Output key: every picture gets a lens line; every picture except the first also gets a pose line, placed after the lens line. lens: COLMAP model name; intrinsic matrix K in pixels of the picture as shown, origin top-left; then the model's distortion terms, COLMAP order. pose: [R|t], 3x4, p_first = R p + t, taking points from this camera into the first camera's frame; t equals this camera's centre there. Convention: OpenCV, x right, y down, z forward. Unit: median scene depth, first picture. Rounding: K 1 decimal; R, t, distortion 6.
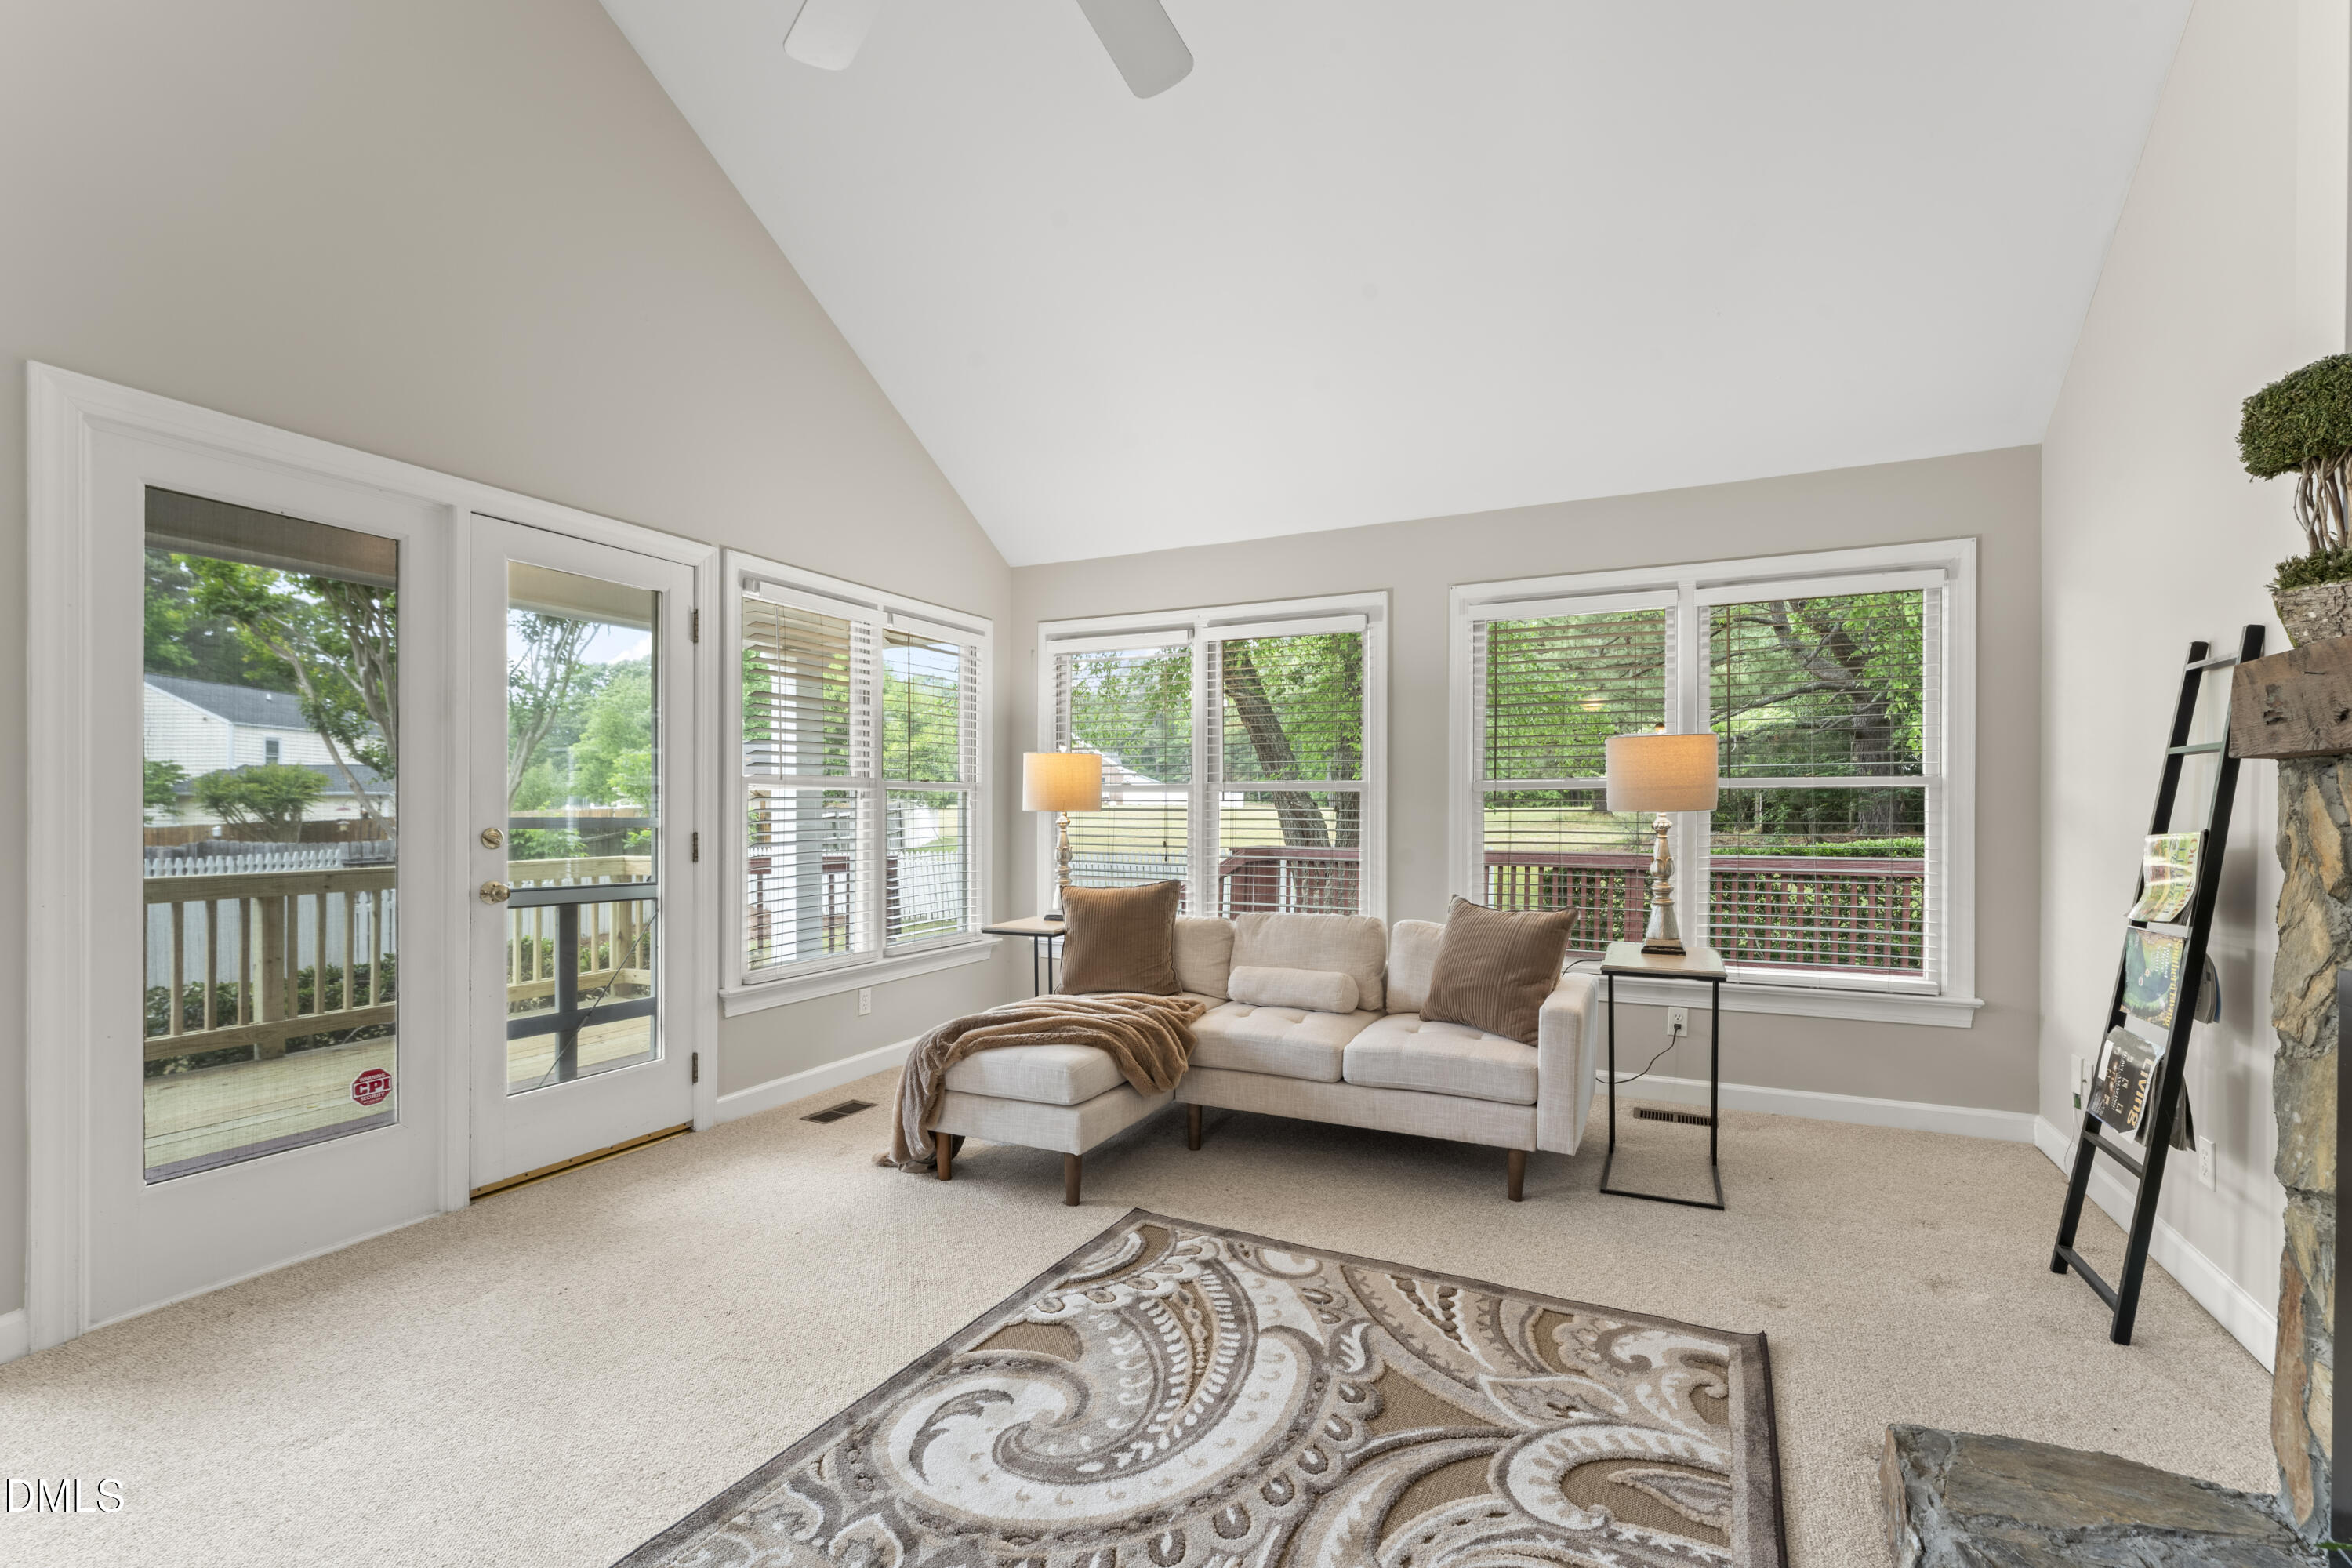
lens RADIAL K [[1032.5, 0, 1183.7], [0, 1032.5, 811.6], [0, 0, 1]] dist [0.000143, 0.000165]
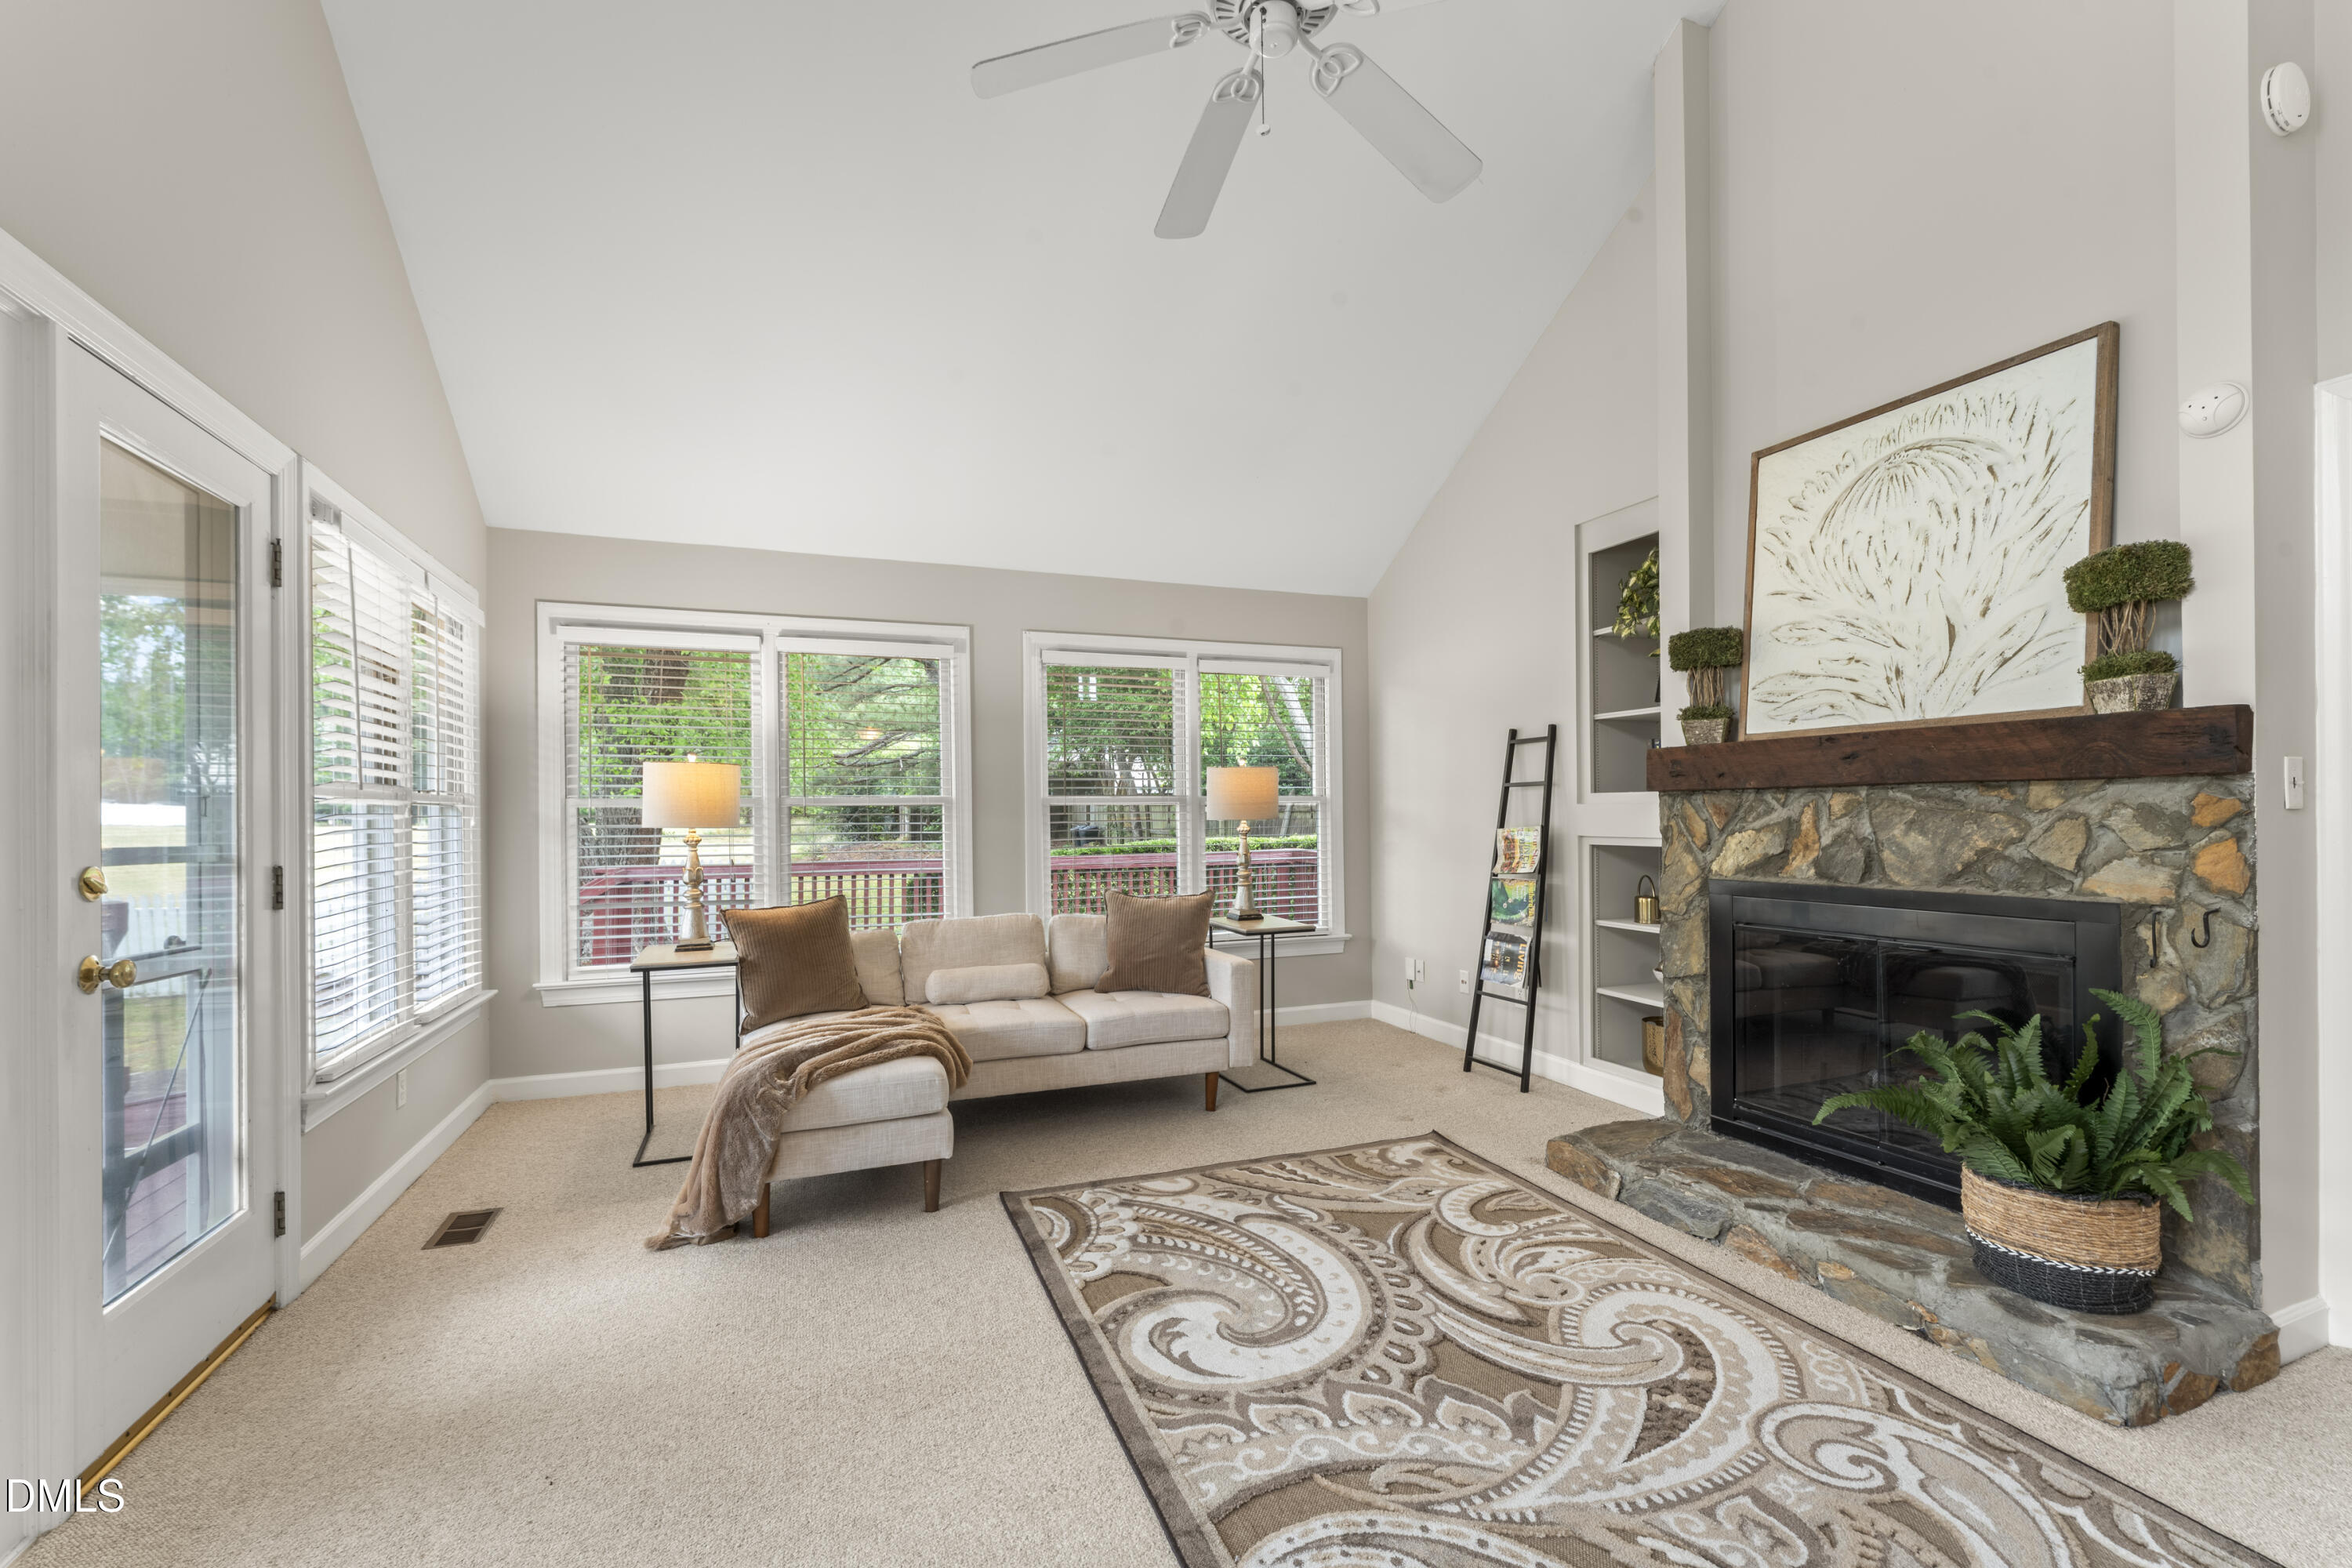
lens RADIAL K [[1006.7, 0, 1177.1], [0, 1006.7, 815.4], [0, 0, 1]] dist [-0.001011, 0.000057]
pose [[0.680825, -0.007552, 0.732407, -0.796980], [0.014733, 0.999886, -0.003385, -0.003973], [-0.732298, 0.013095, 0.680858, 0.166550]]
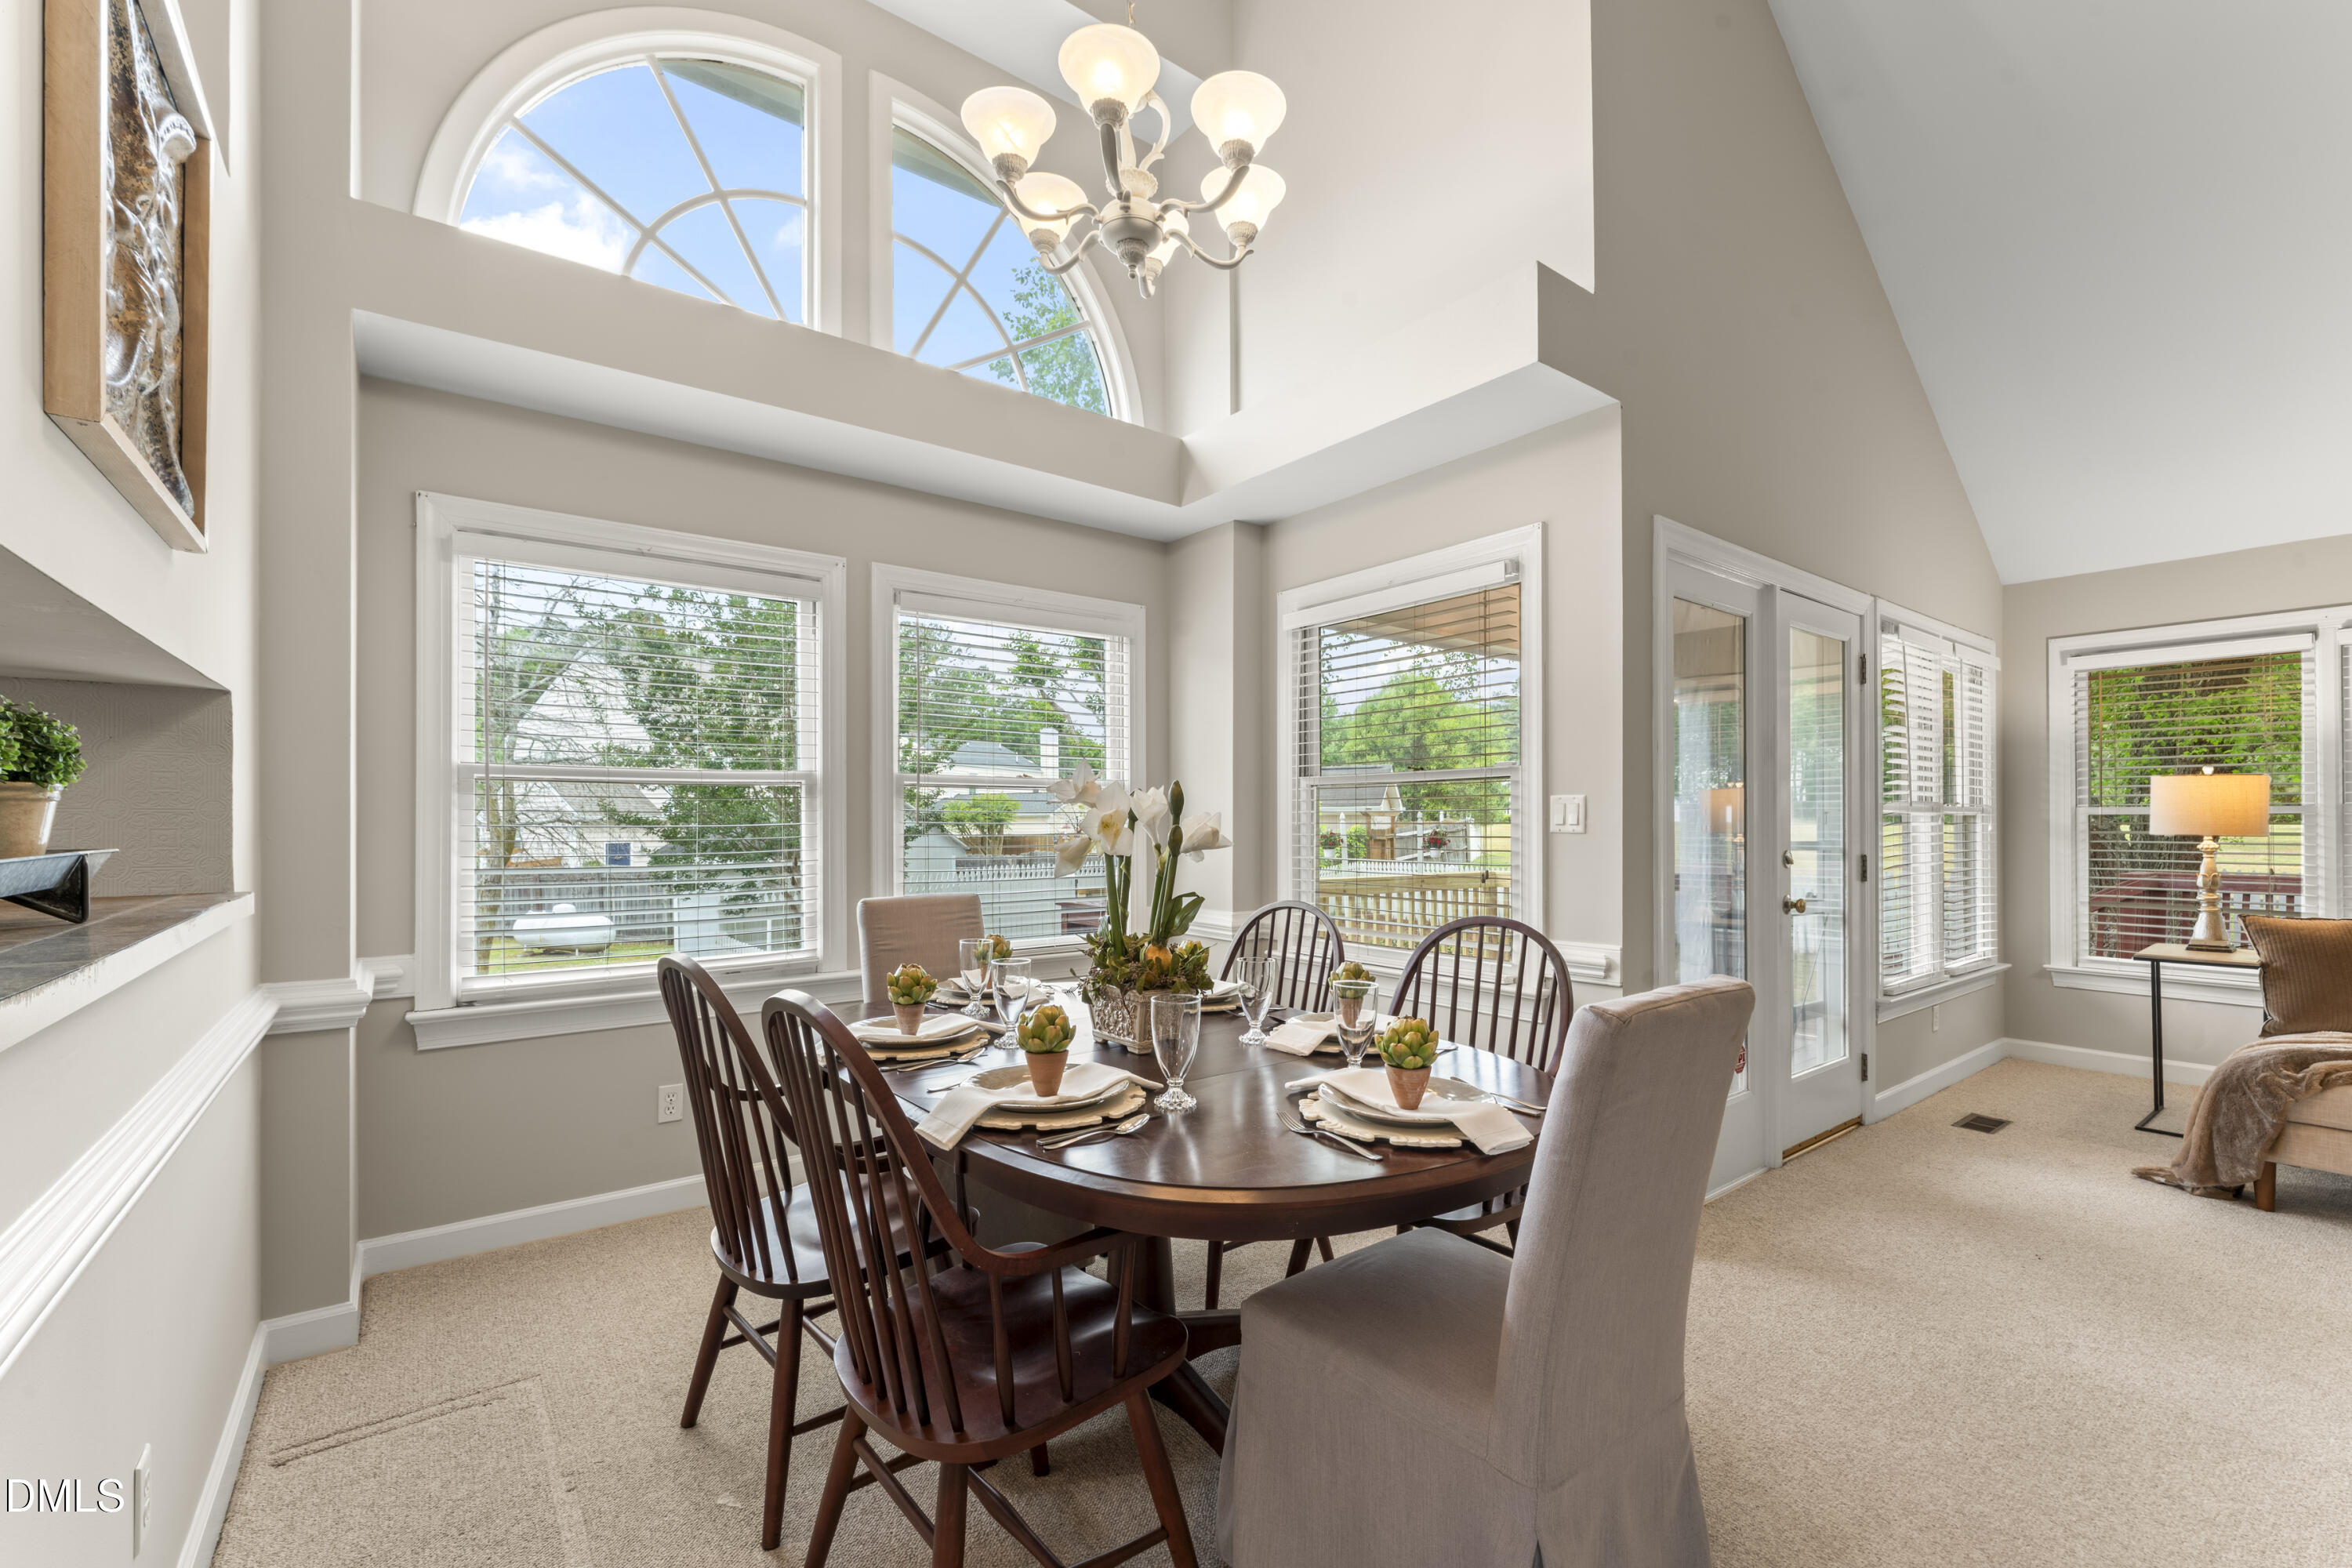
lens RADIAL K [[1000.4, 0, 1183.2], [0, 1000.4, 813.9], [0, 0, 1]] dist [-0.000991, 0.000270]
pose [[0.891431, -0.006766, -0.453105, -0.917237], [0.000310, 0.999897, -0.014320, -0.013339], [0.453155, 0.012625, 0.891342, -0.421861]]
